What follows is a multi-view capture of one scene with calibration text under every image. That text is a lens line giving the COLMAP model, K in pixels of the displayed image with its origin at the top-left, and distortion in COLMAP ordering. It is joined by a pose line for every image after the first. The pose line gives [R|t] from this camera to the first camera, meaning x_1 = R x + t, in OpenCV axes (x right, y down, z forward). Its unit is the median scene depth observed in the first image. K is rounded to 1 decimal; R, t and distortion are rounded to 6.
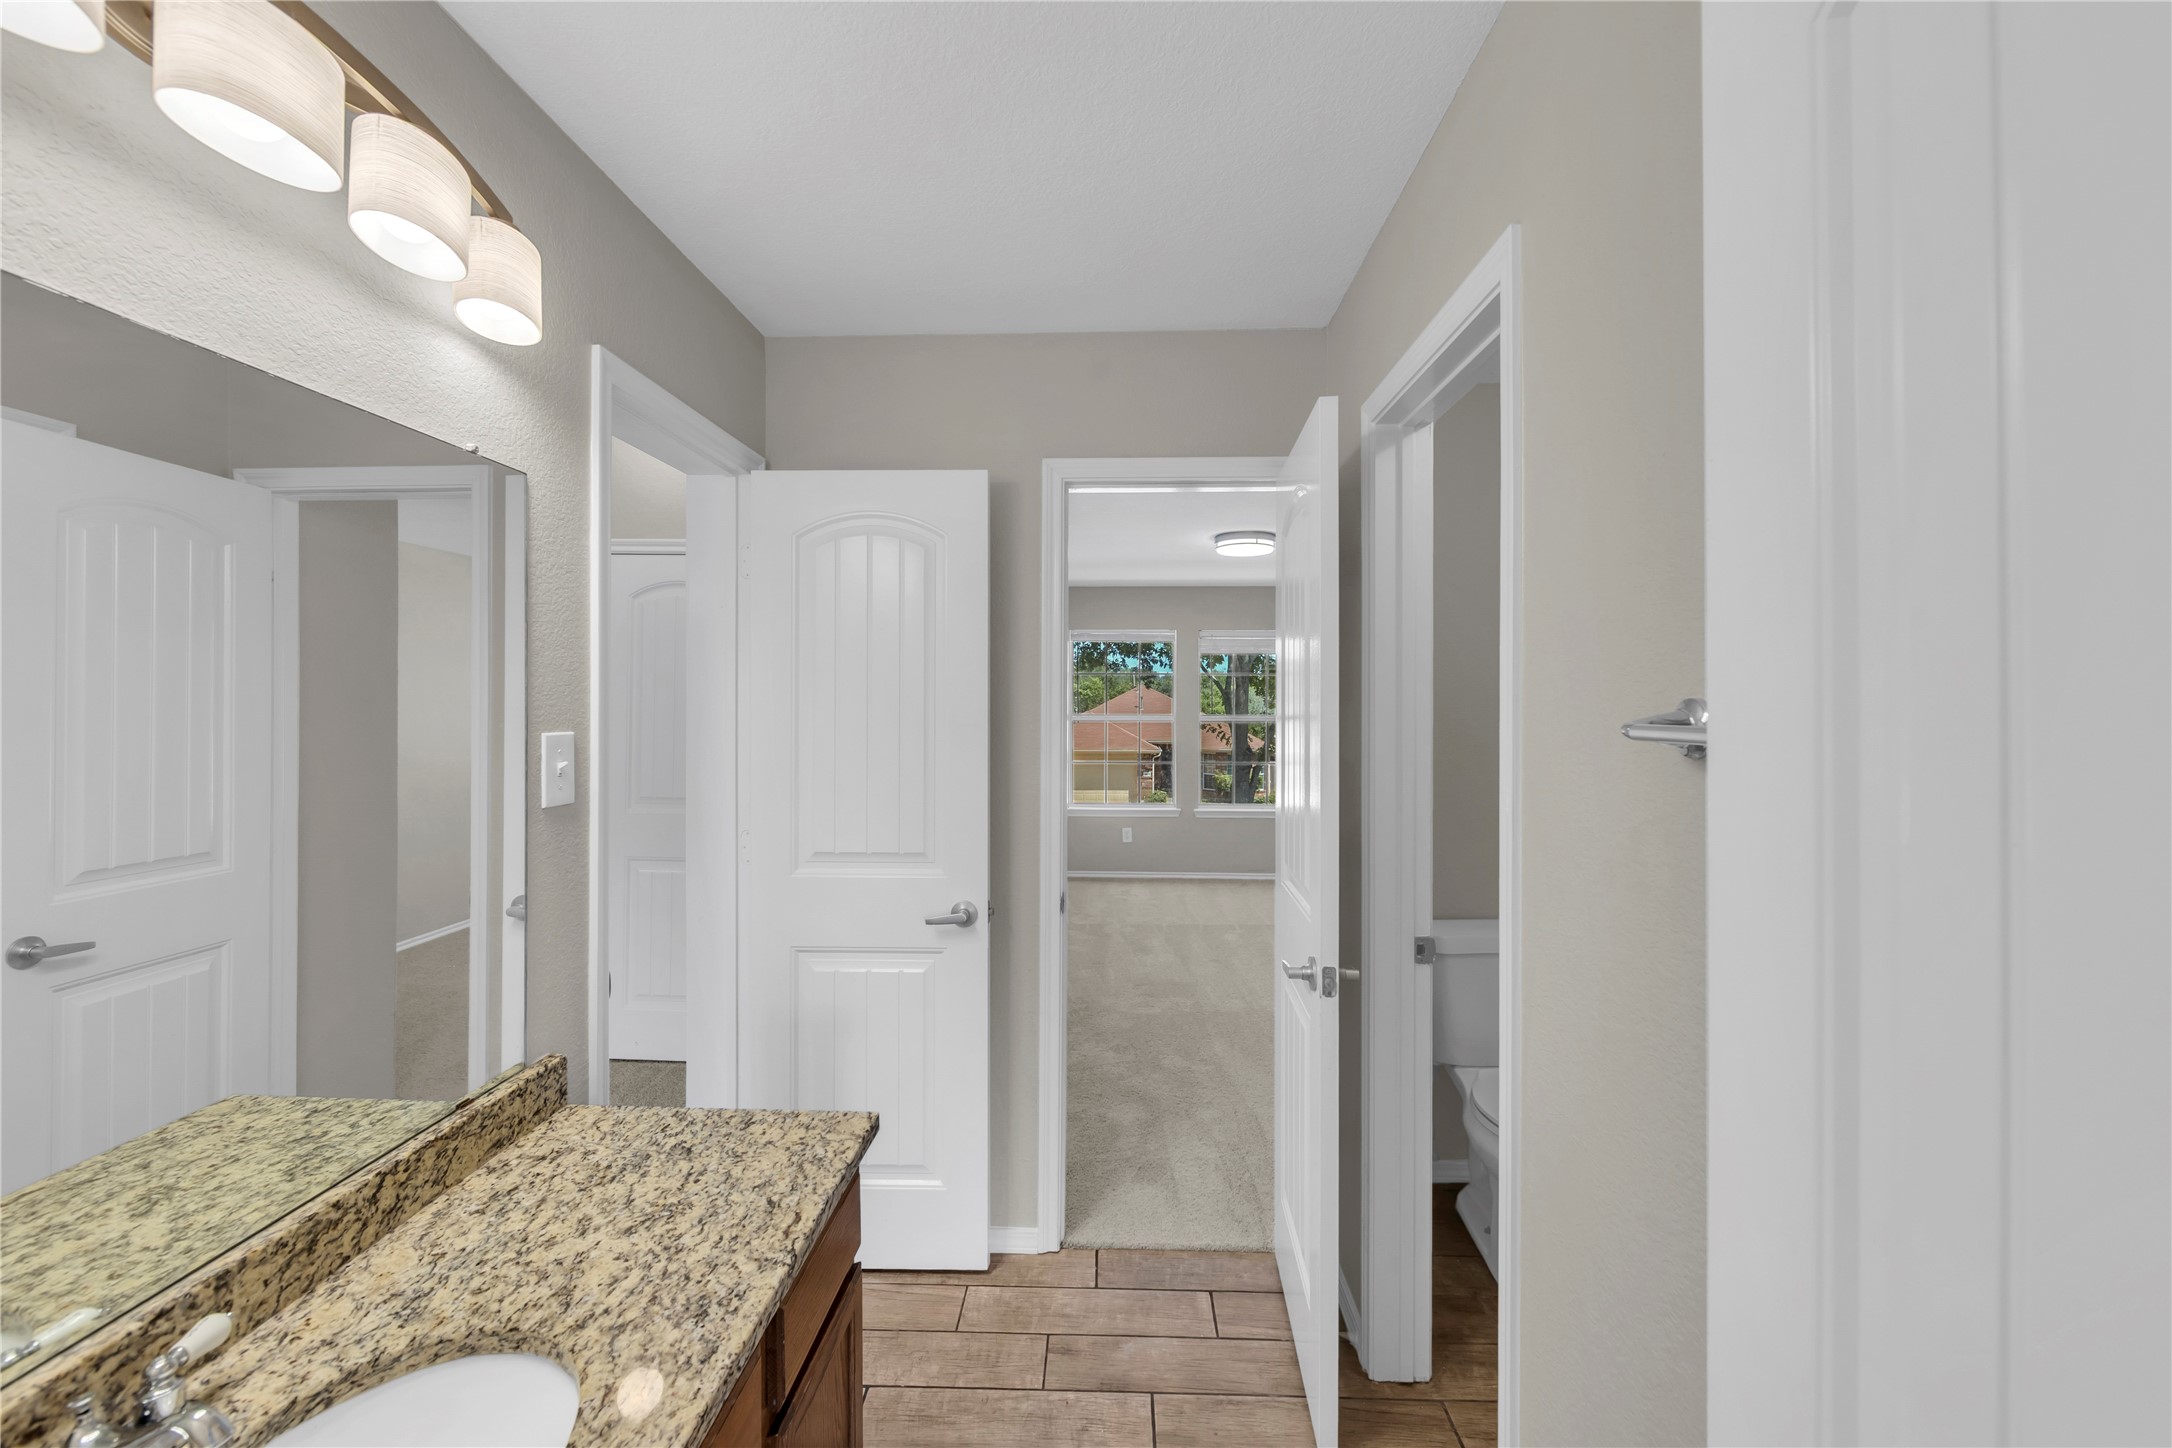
lens RADIAL K [[856.1, 0, 1087.1], [0, 856.1, 710.5], [0, 0, 1]] dist [-0.000005, -0.000944]
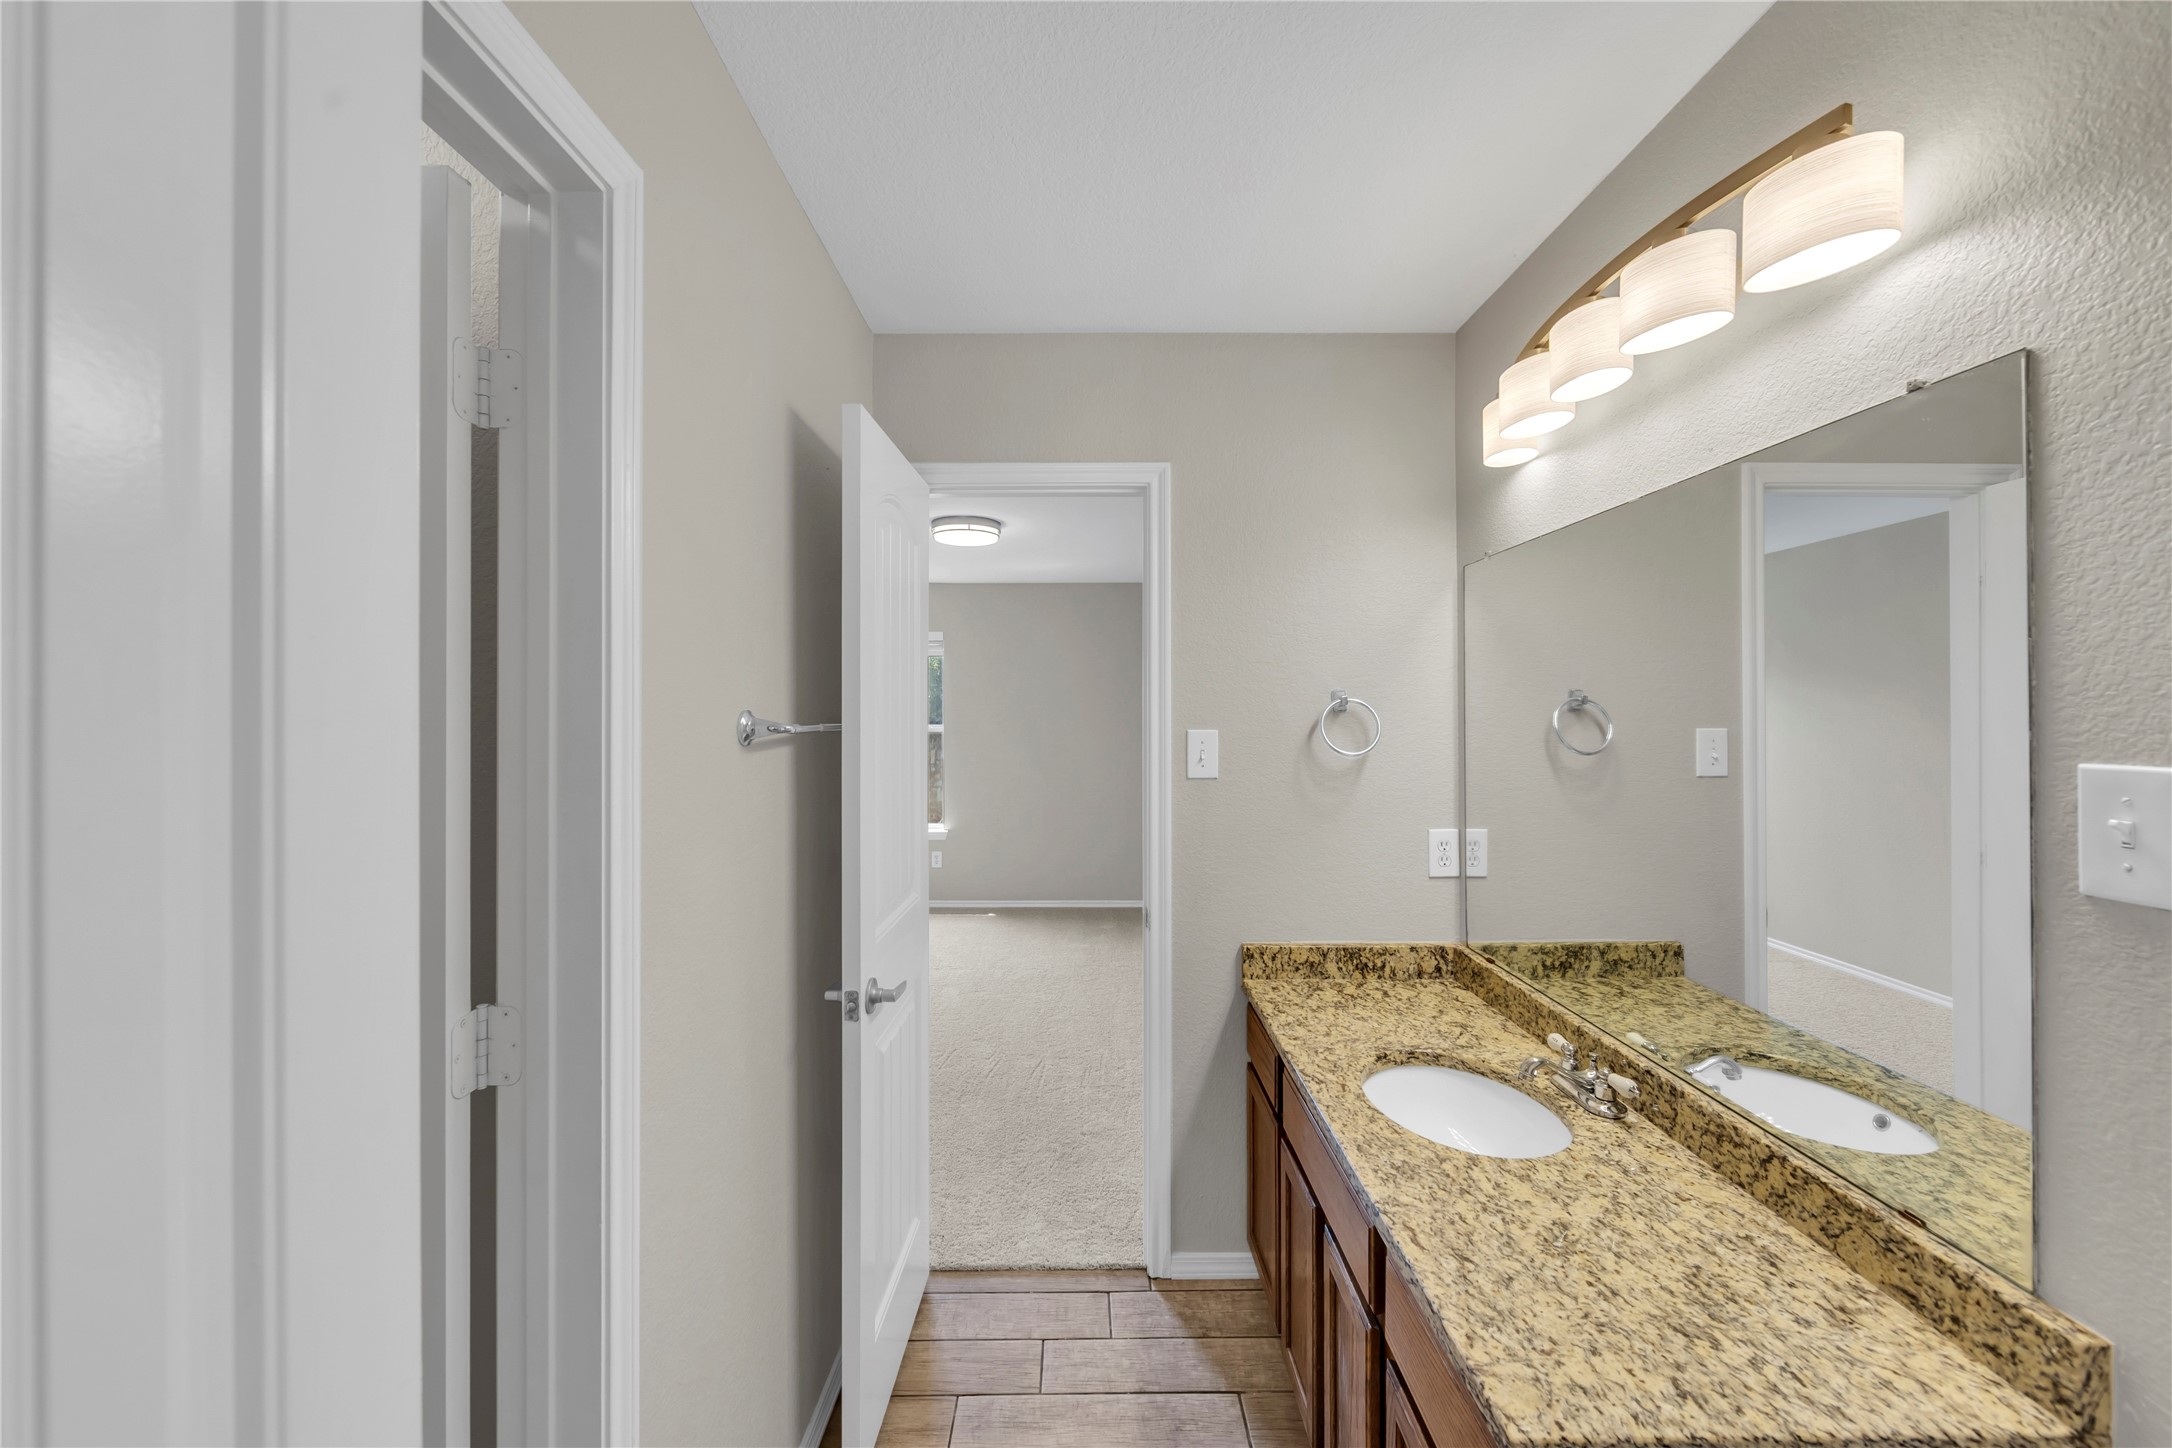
lens RADIAL K [[856.1, 0, 1089.2], [0, 856.1, 708.0], [0, 0, 1]] dist [-0.000005, -0.000944]
pose [[-0.999251, -0.000722, -0.038701, 0.070448], [-0.000723, 1.000000, 0.000024, -0.012775], [0.038701, 0.000052, -0.999251, 1.958283]]
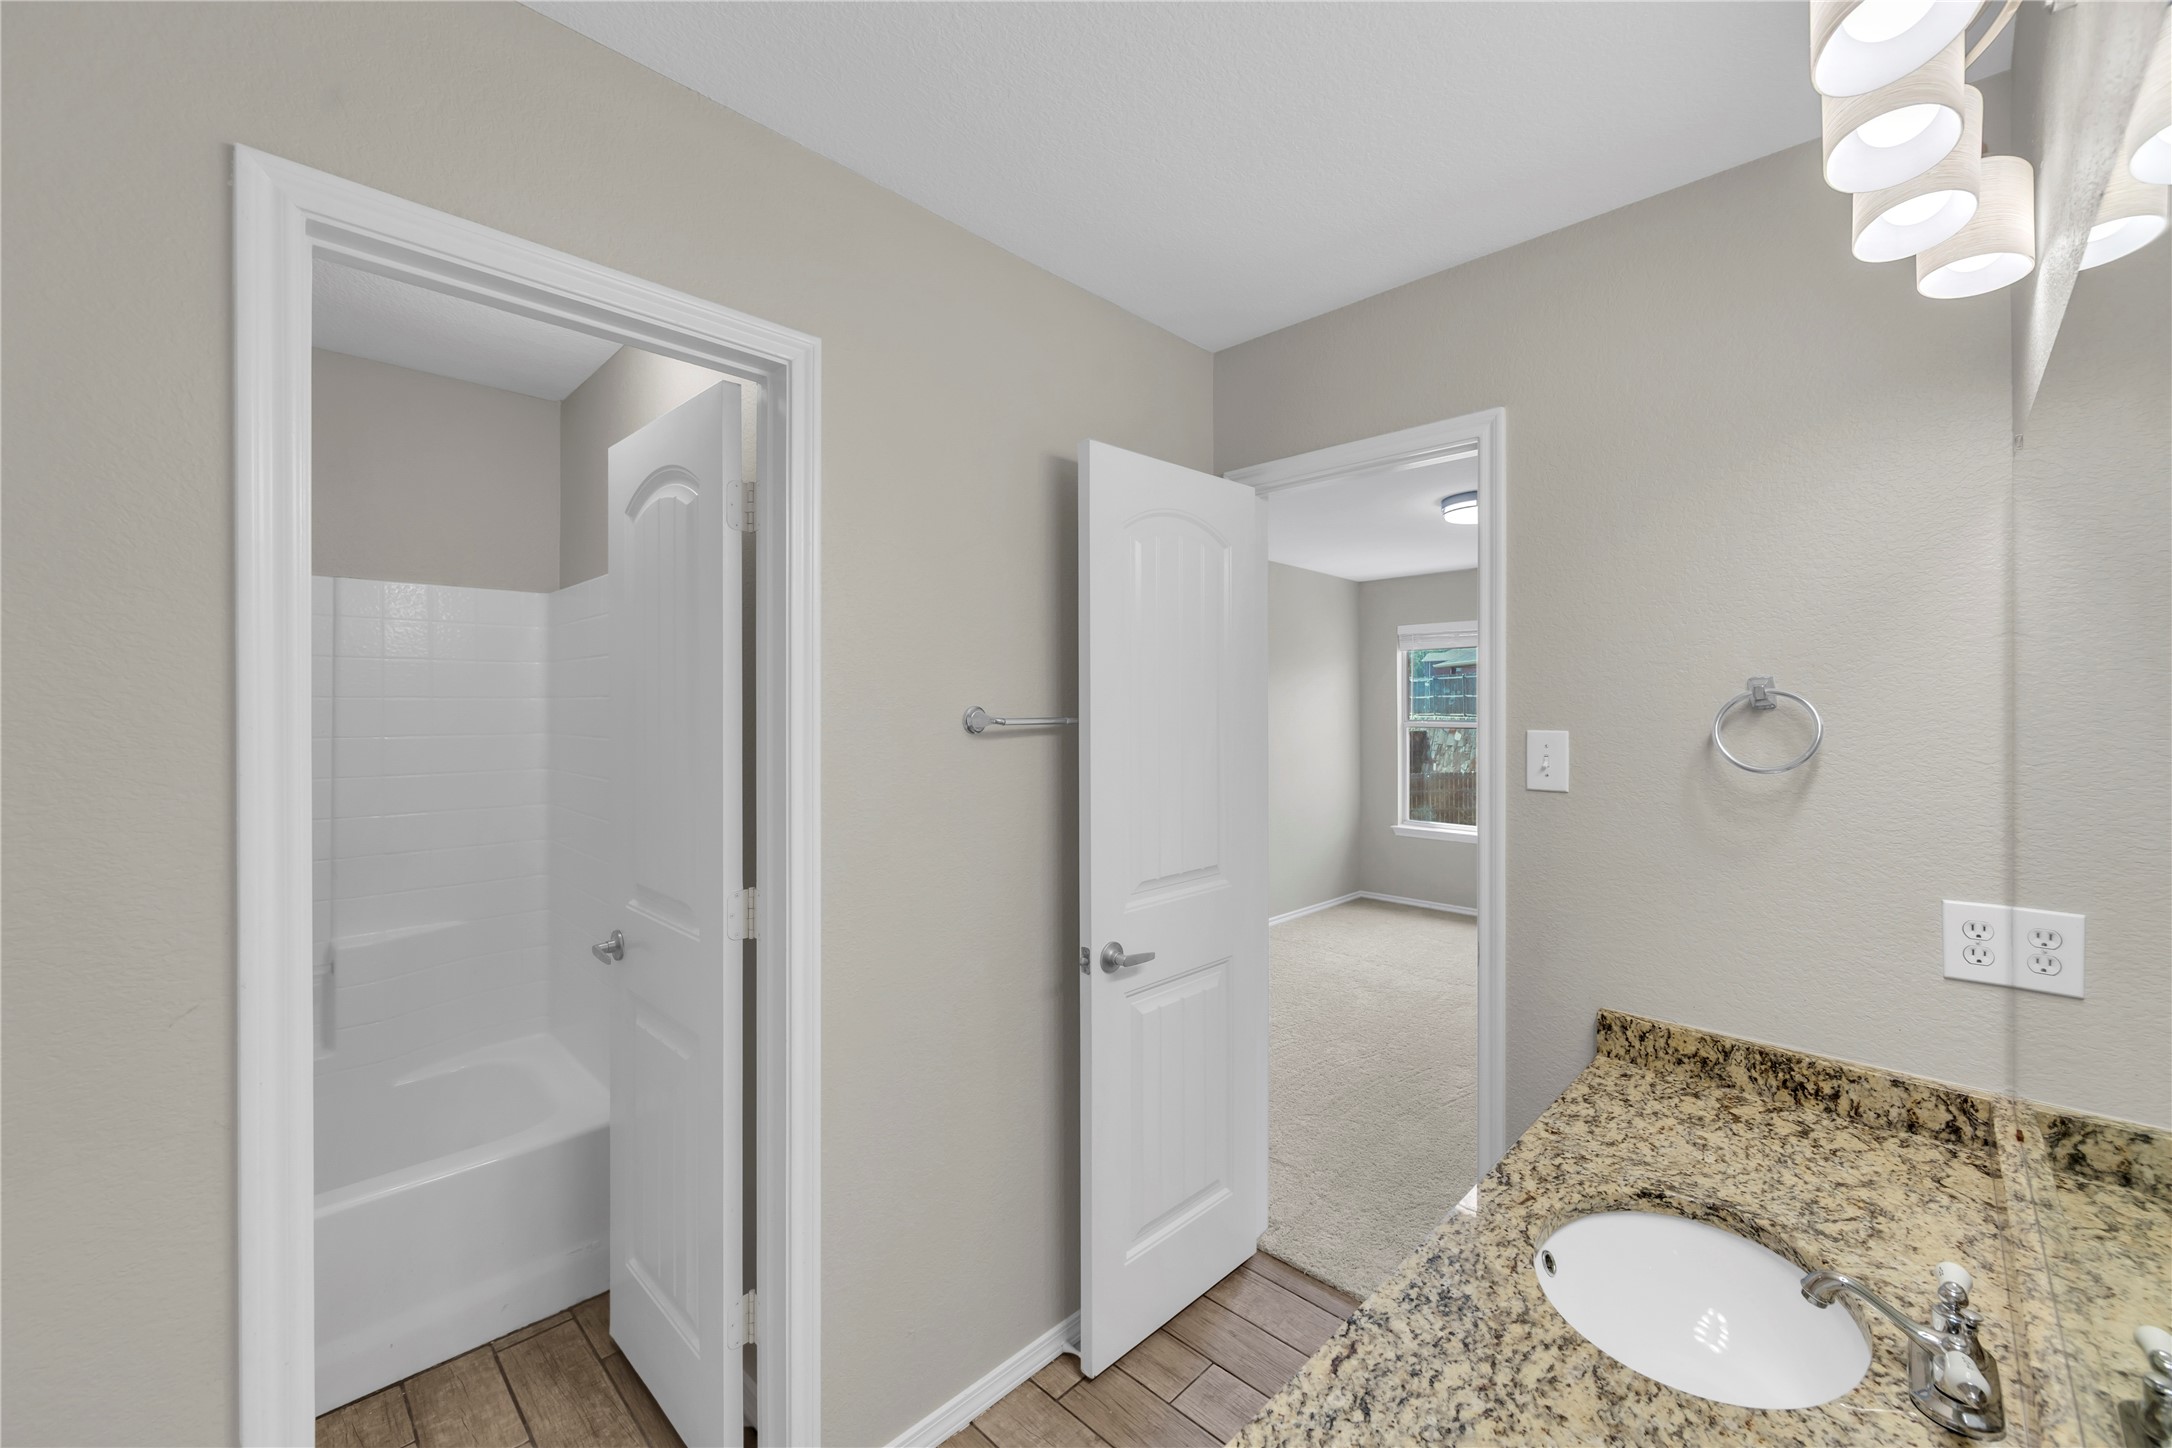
lens RADIAL K [[856.1, 0, 1093.6], [0, 856.1, 706.8], [0, 0, 1]] dist [-0.000005, -0.000944]
pose [[-0.739674, -0.002877, 0.672959, -0.702903], [0.001545, 0.999981, 0.005973, -0.016715], [-0.672964, 0.005458, -0.739655, 1.732670]]
